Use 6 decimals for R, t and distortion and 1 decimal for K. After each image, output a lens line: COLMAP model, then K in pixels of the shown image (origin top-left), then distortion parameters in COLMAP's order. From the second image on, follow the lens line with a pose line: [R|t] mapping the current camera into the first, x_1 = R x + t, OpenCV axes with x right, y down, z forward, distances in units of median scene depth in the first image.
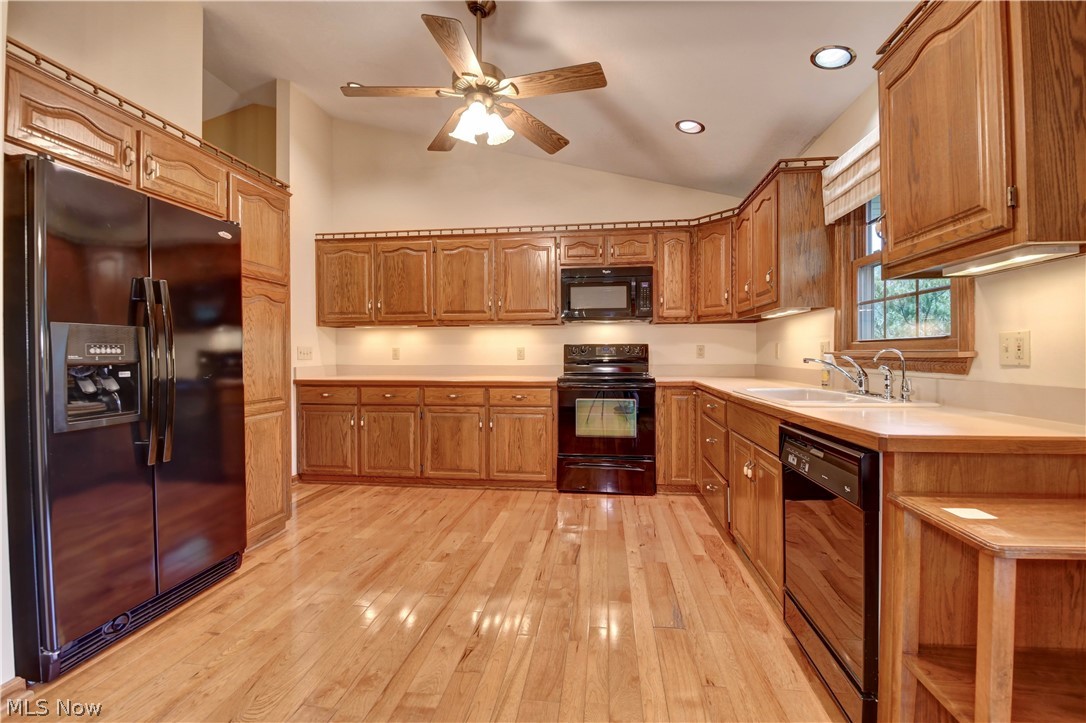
lens RADIAL K [[474.8, 0, 544.5], [0, 474.8, 357.4], [0, 0, 1]] dist [0.023168, -0.027312]
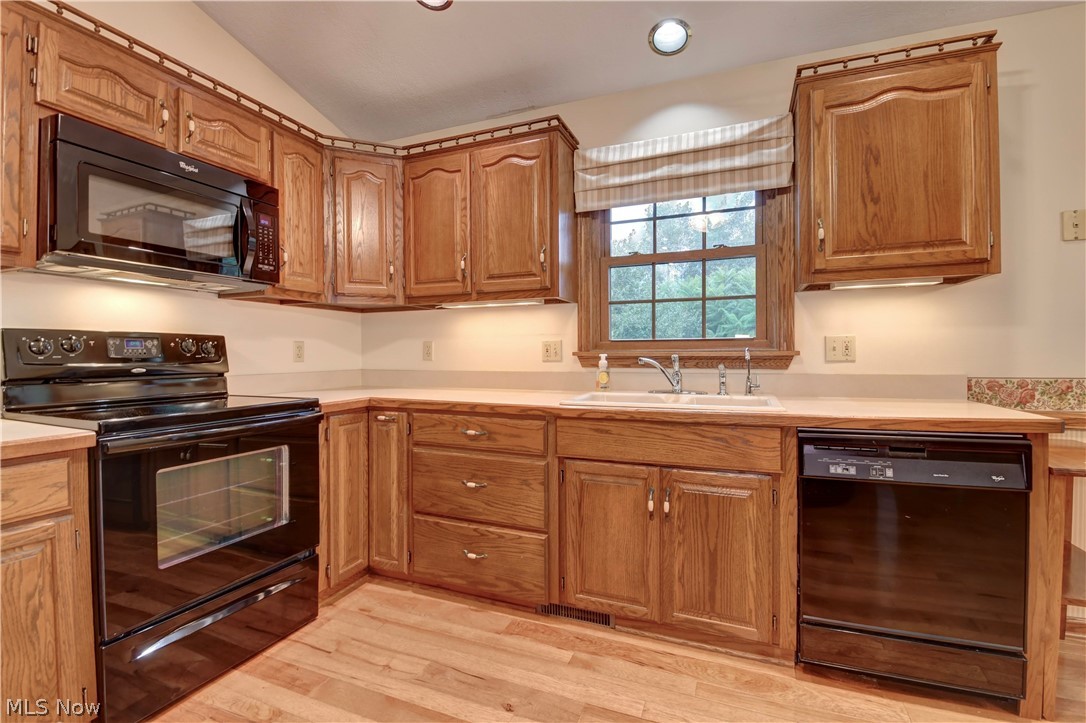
lens RADIAL K [[474.8, 0, 544.5], [0, 474.8, 357.4], [0, 0, 1]] dist [0.023168, -0.027312]
pose [[0.253572, -0.006773, 0.967293, -0.226121], [0.011953, 0.999921, 0.003868, -0.003188], [-0.967243, 0.010582, 0.253633, 0.613777]]
